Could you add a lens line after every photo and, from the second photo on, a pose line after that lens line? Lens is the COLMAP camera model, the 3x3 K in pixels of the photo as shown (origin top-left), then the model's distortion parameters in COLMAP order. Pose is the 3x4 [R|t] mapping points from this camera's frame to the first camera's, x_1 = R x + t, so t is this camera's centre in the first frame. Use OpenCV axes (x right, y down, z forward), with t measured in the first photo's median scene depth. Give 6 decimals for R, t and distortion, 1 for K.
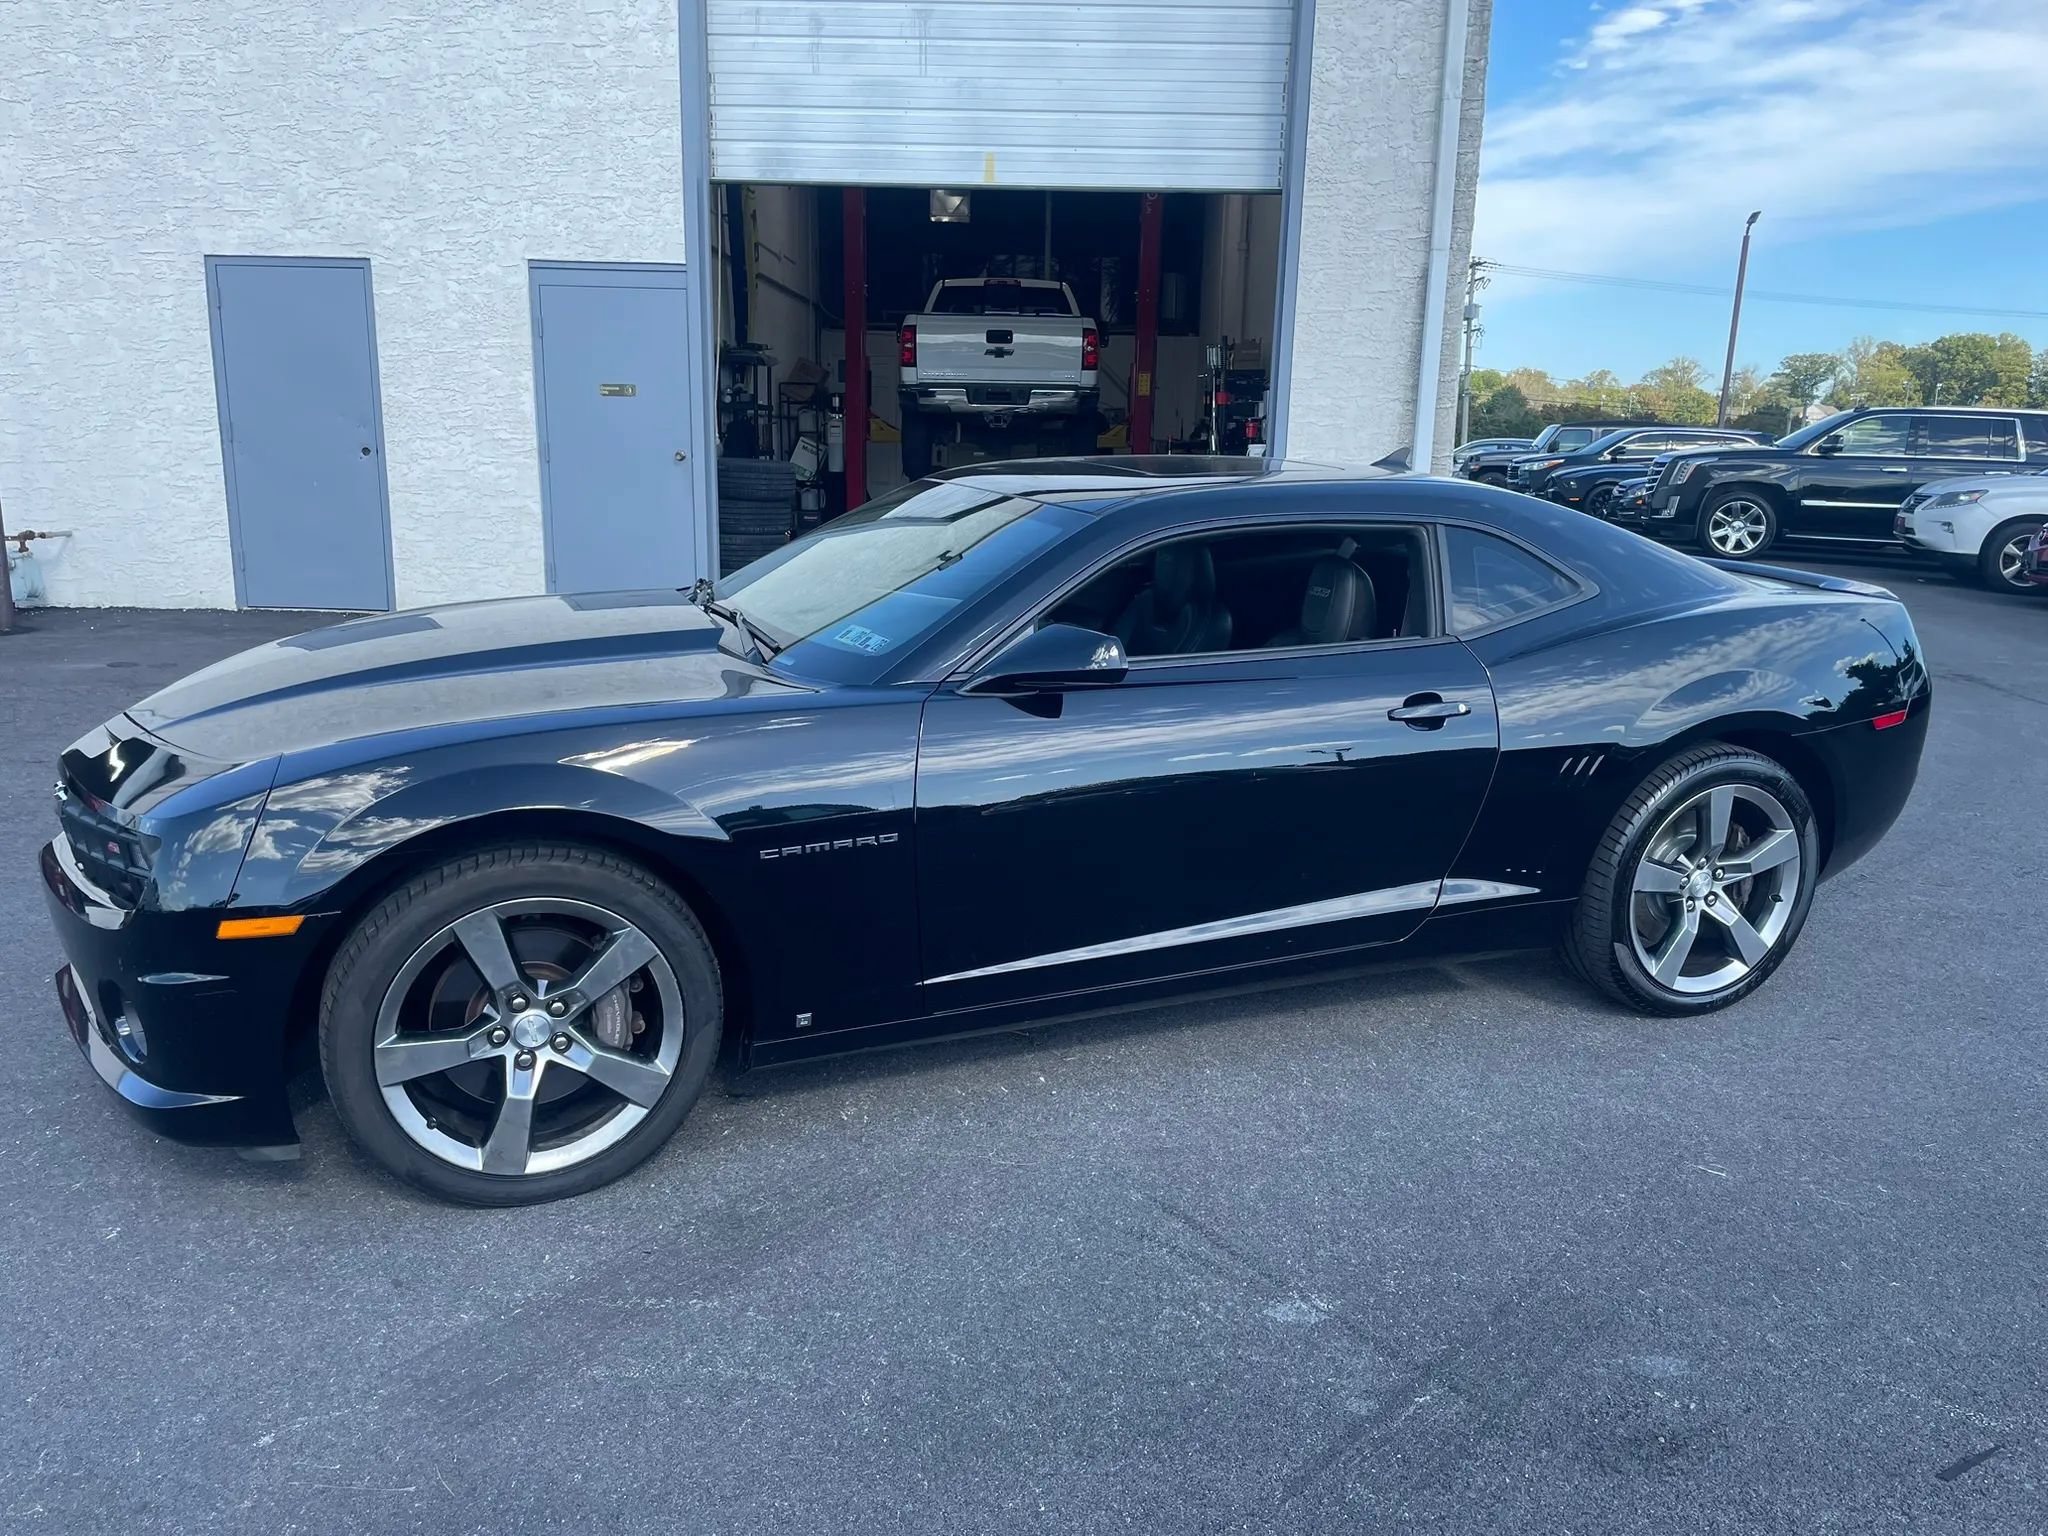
lens RADIAL K [[1545.7, 0, 1045.0], [0, 1545.7, 780.4], [0, 0, 1]] dist [0.080693, -0.103448]
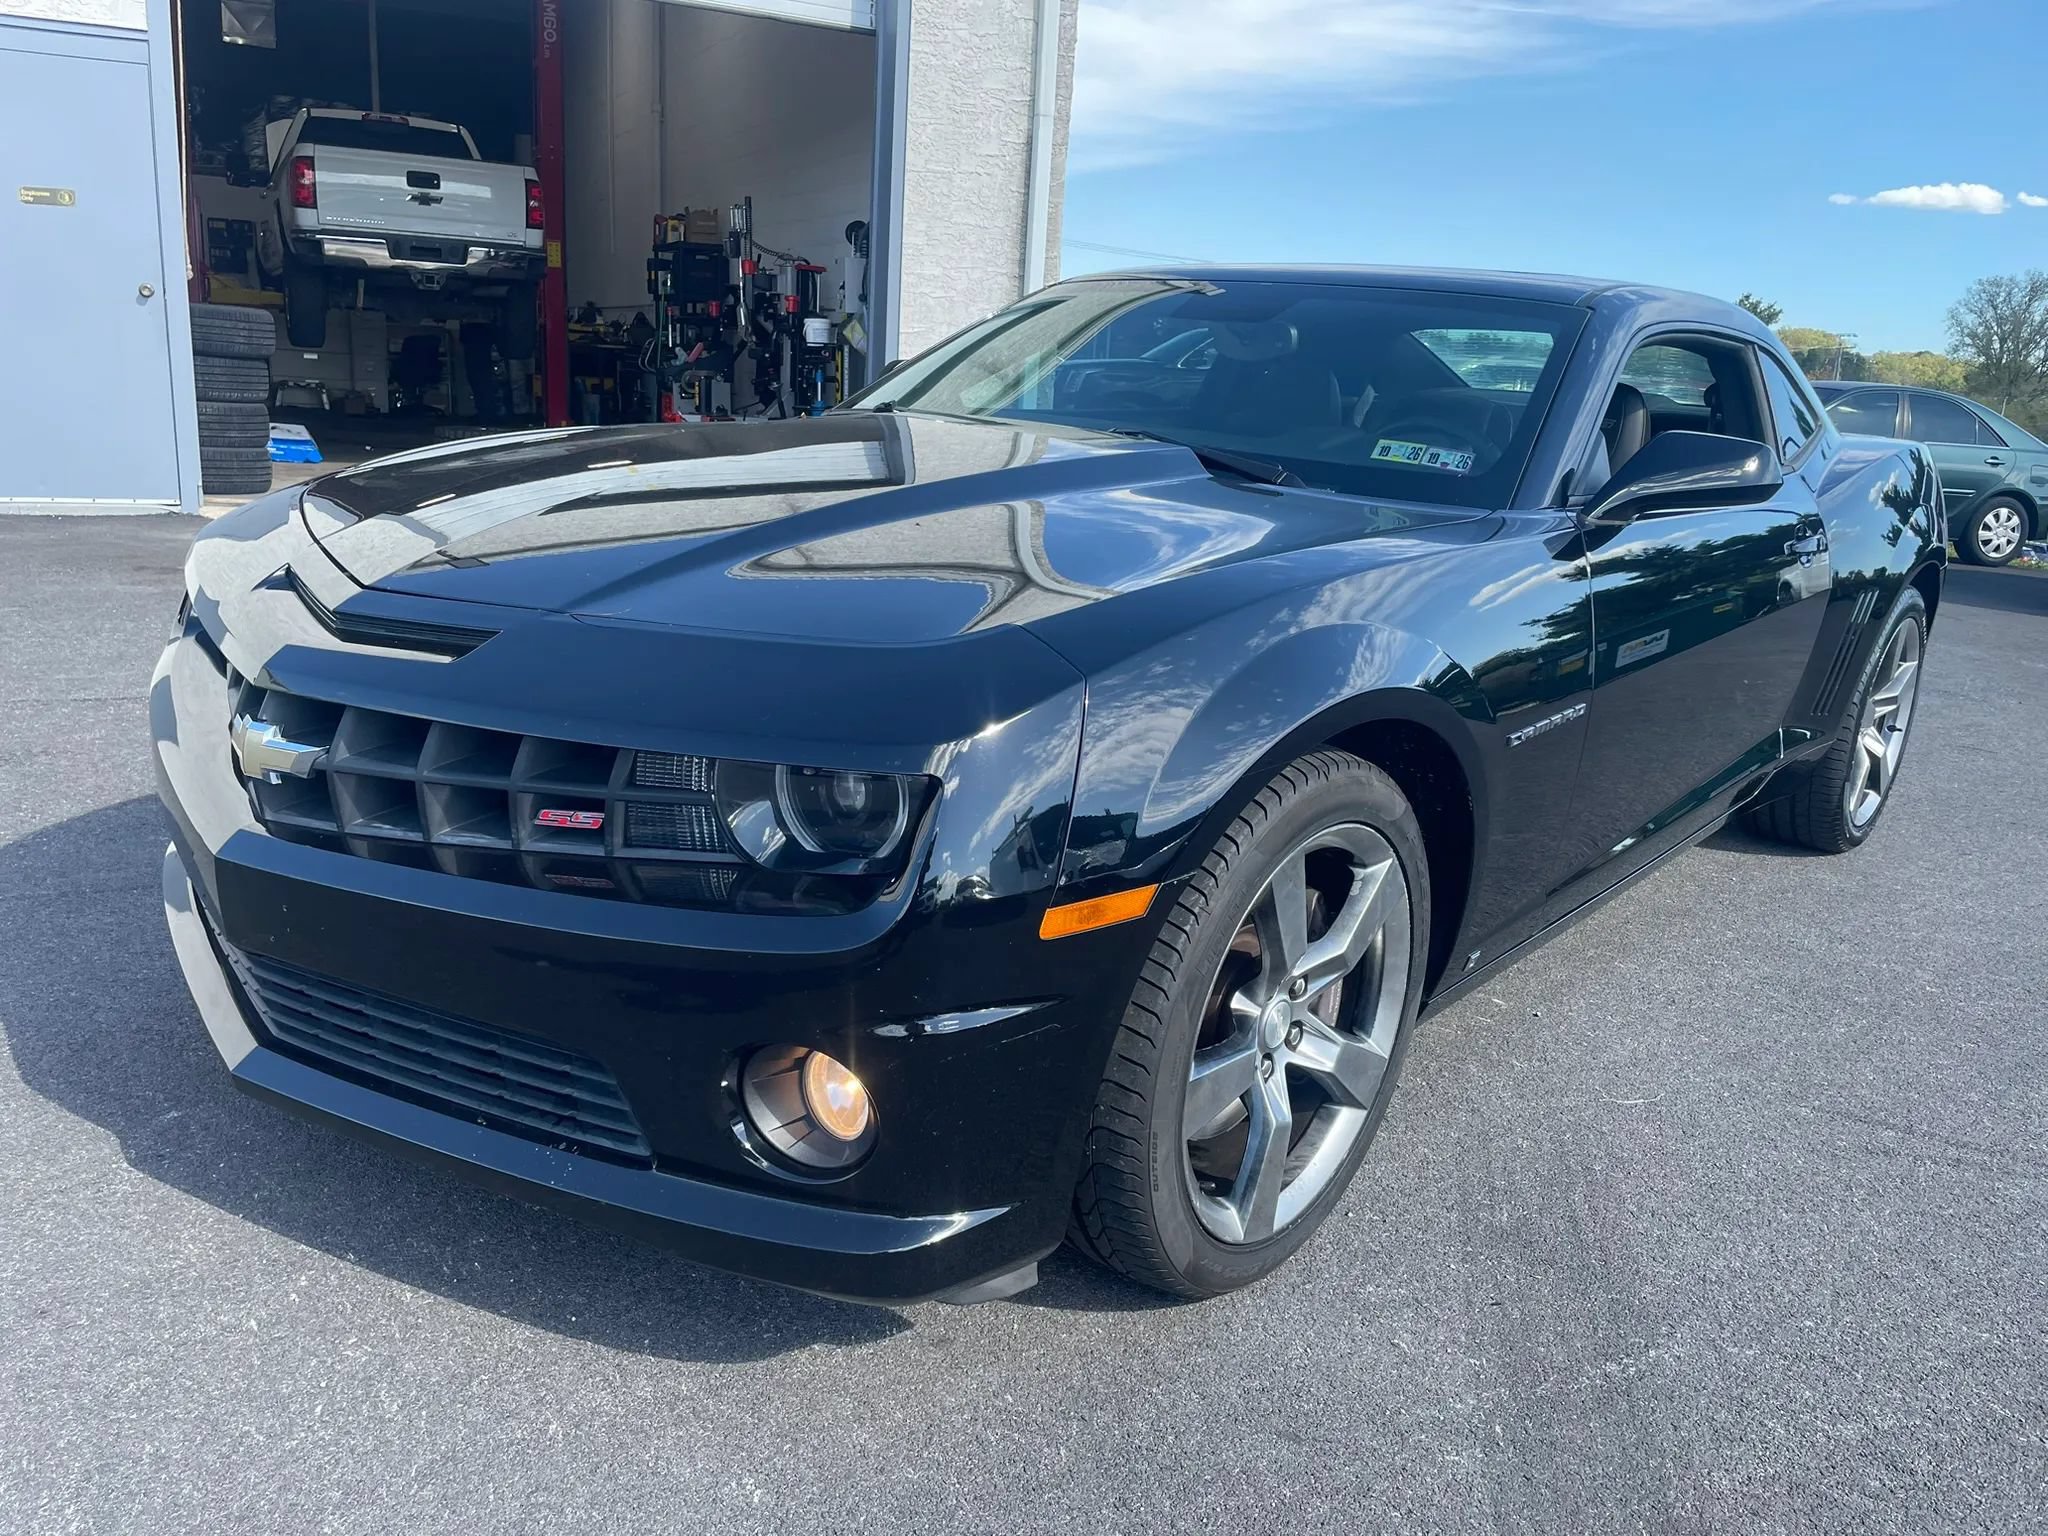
lens RADIAL K [[1541.6, 0, 1027.2], [0, 1541.6, 779.7], [0, 0, 1]] dist [0.077100, -0.101114]
pose [[0.891396, -0.087155, 0.444766, -0.219269], [0.063523, 0.995675, 0.067795, 0.000698], [-0.448751, -0.032179, 0.893077, 0.138486]]
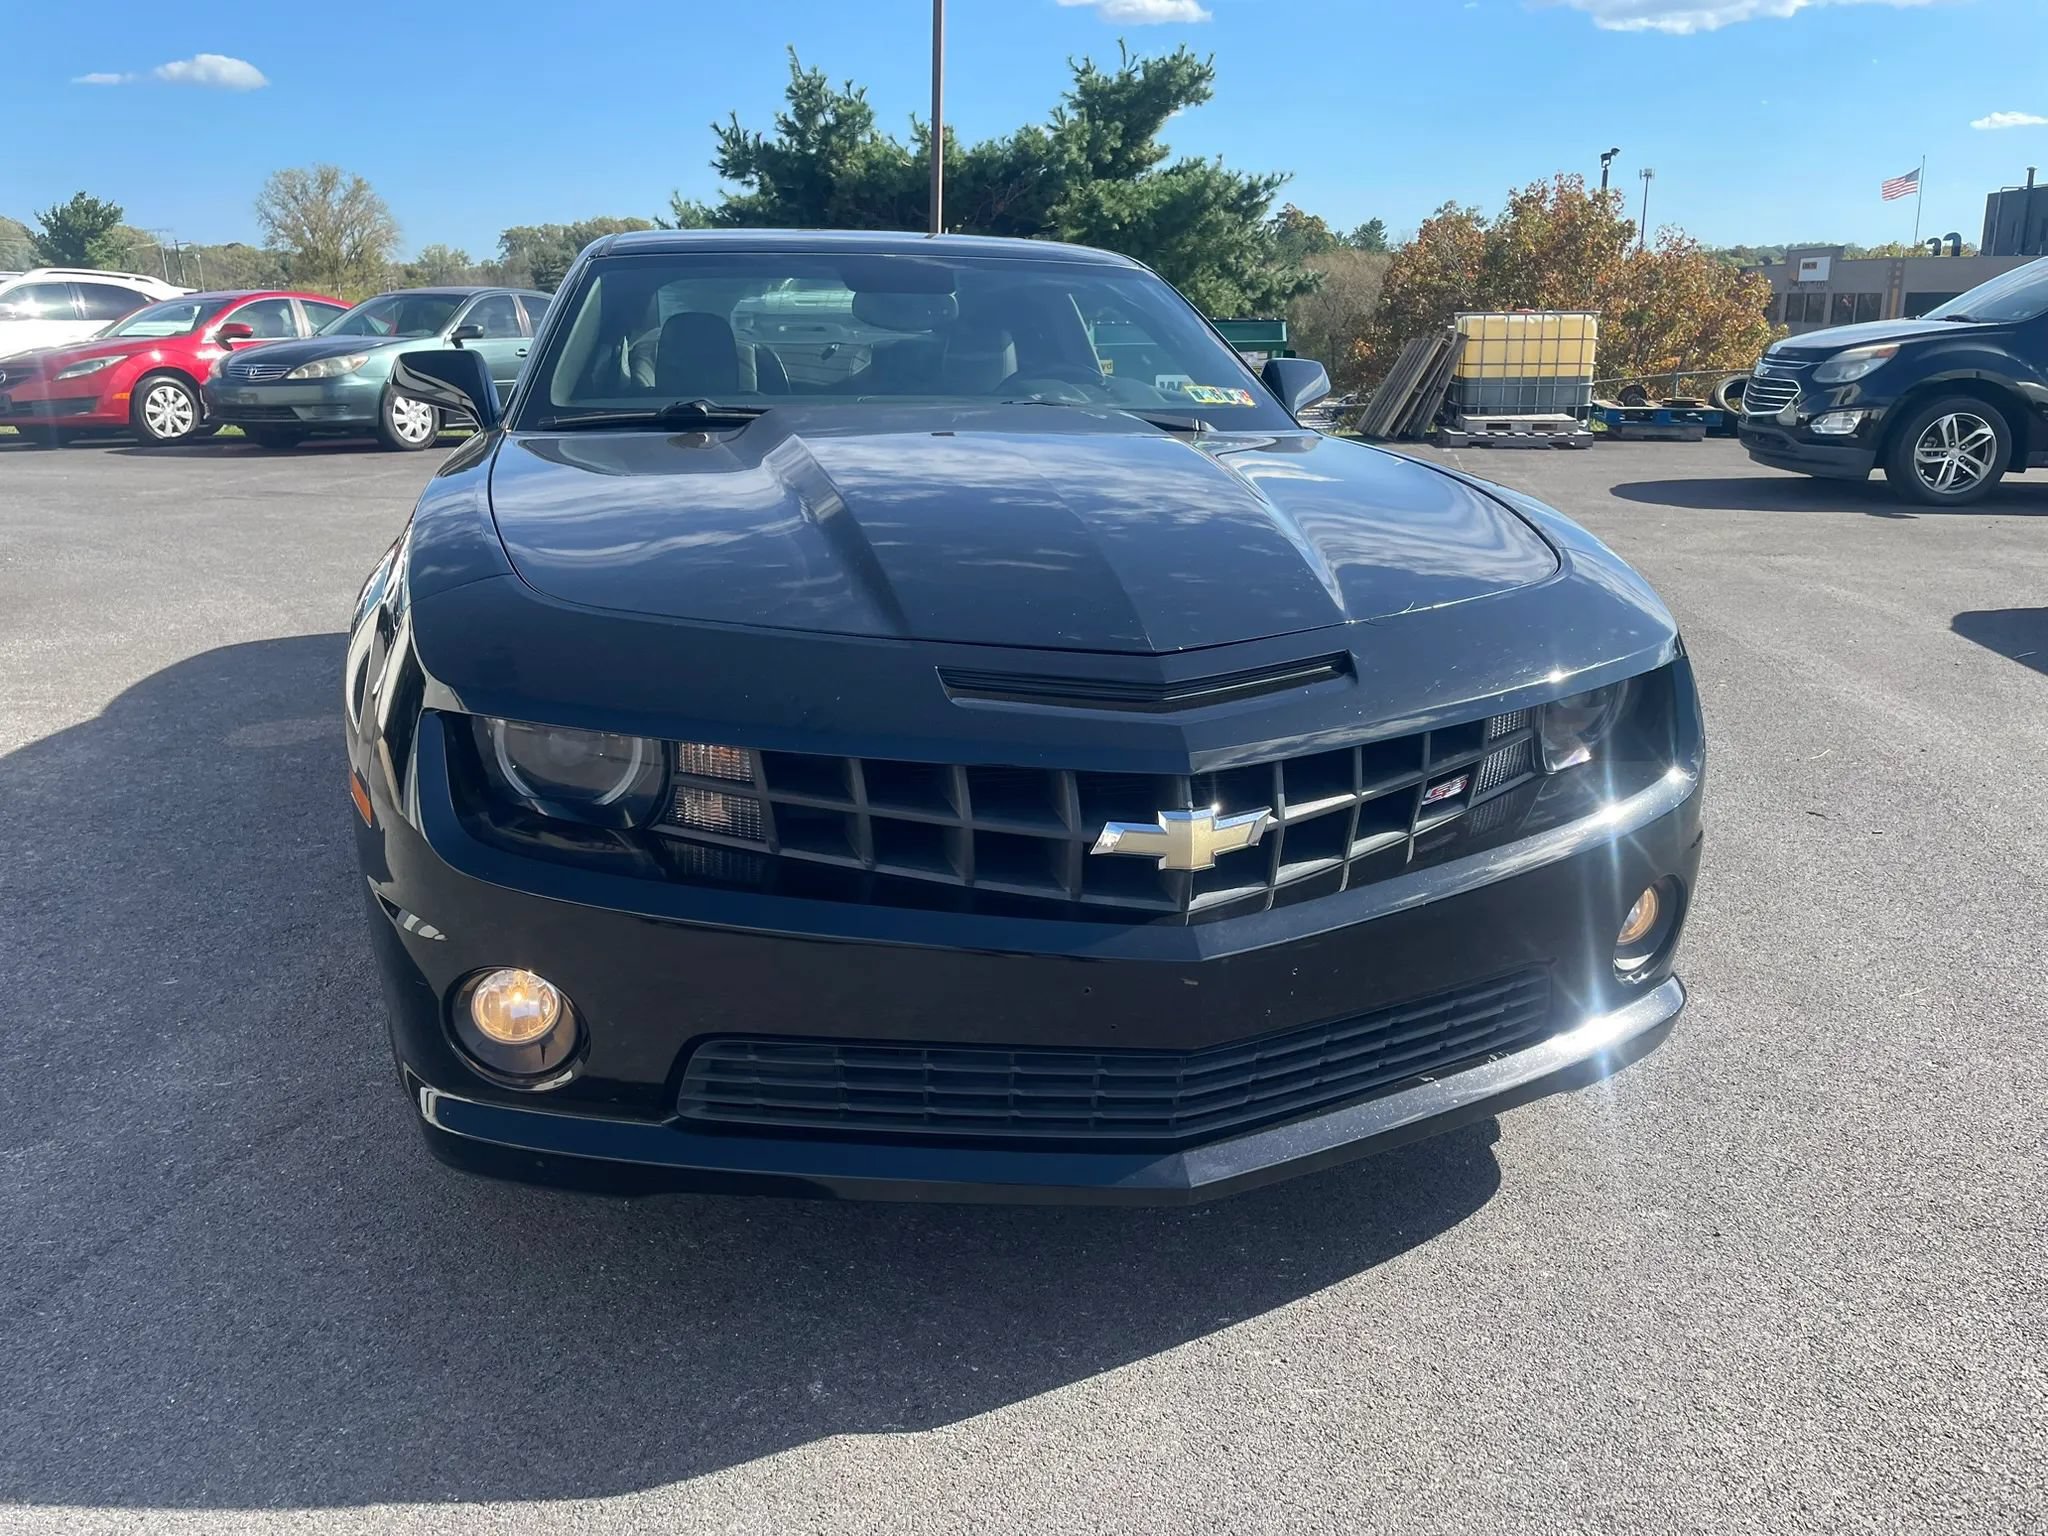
lens RADIAL K [[1538.2, 0, 1014.5], [0, 1538.2, 744.3], [0, 0, 1]] dist [0.076830, -0.102780]
pose [[0.153759, -0.292634, 0.943781, -0.383260], [0.234529, 0.938654, 0.252835, -0.055380], [-0.959872, 0.182468, 0.212958, 0.327460]]
